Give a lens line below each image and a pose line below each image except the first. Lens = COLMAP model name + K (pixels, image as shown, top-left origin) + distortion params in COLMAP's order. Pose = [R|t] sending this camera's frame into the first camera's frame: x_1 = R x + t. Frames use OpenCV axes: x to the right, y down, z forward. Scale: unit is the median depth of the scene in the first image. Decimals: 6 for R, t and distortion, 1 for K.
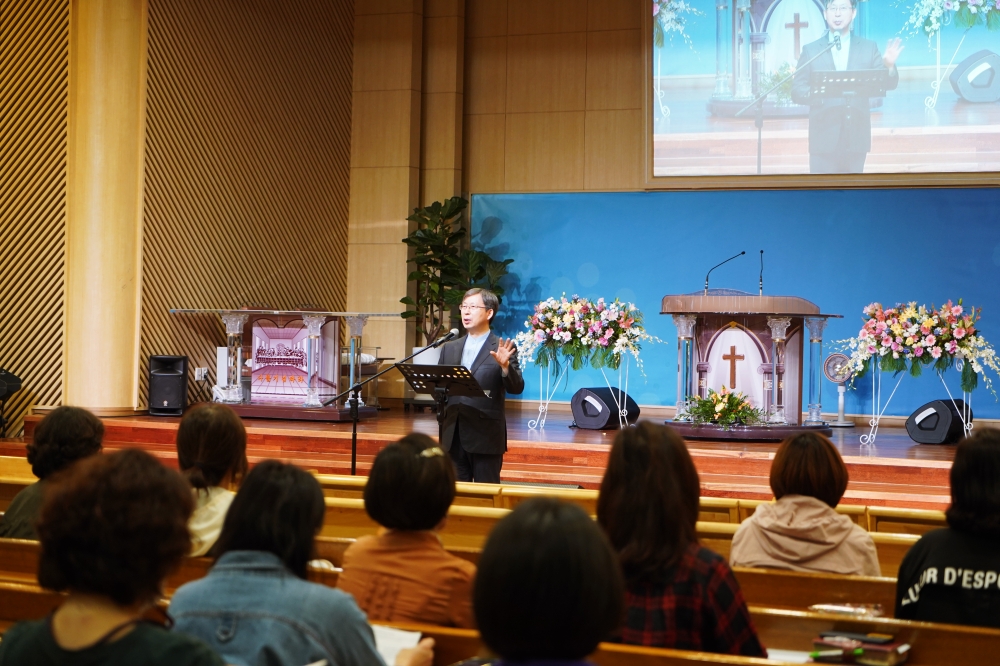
lens RADIAL K [[1989.7, 0, 500.0], [0, 1989.7, 333.0], [0, 0, 1]] dist [-0.014779, 0.315337]
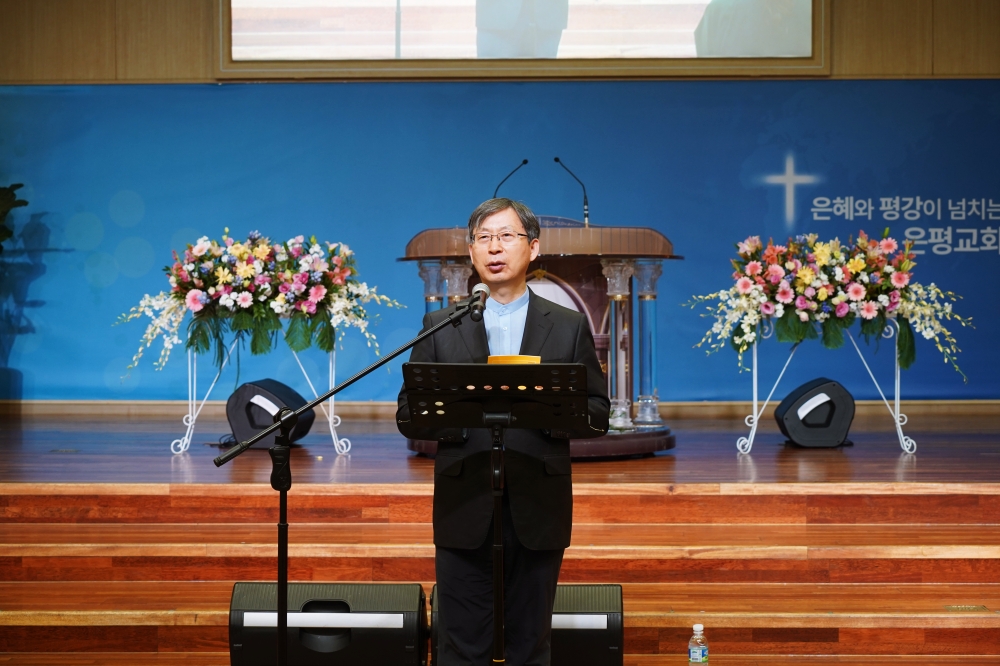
lens RADIAL K [[2035.2, 0, 500.0], [0, 2035.2, 333.0], [0, 0, 1]] dist [-0.008950, -0.284536]
pose [[0.908341, -0.030502, 0.417117, -0.154416], [0.022623, 0.999460, 0.023821, -0.001246], [-0.417619, -0.012201, 0.908540, 0.403076]]
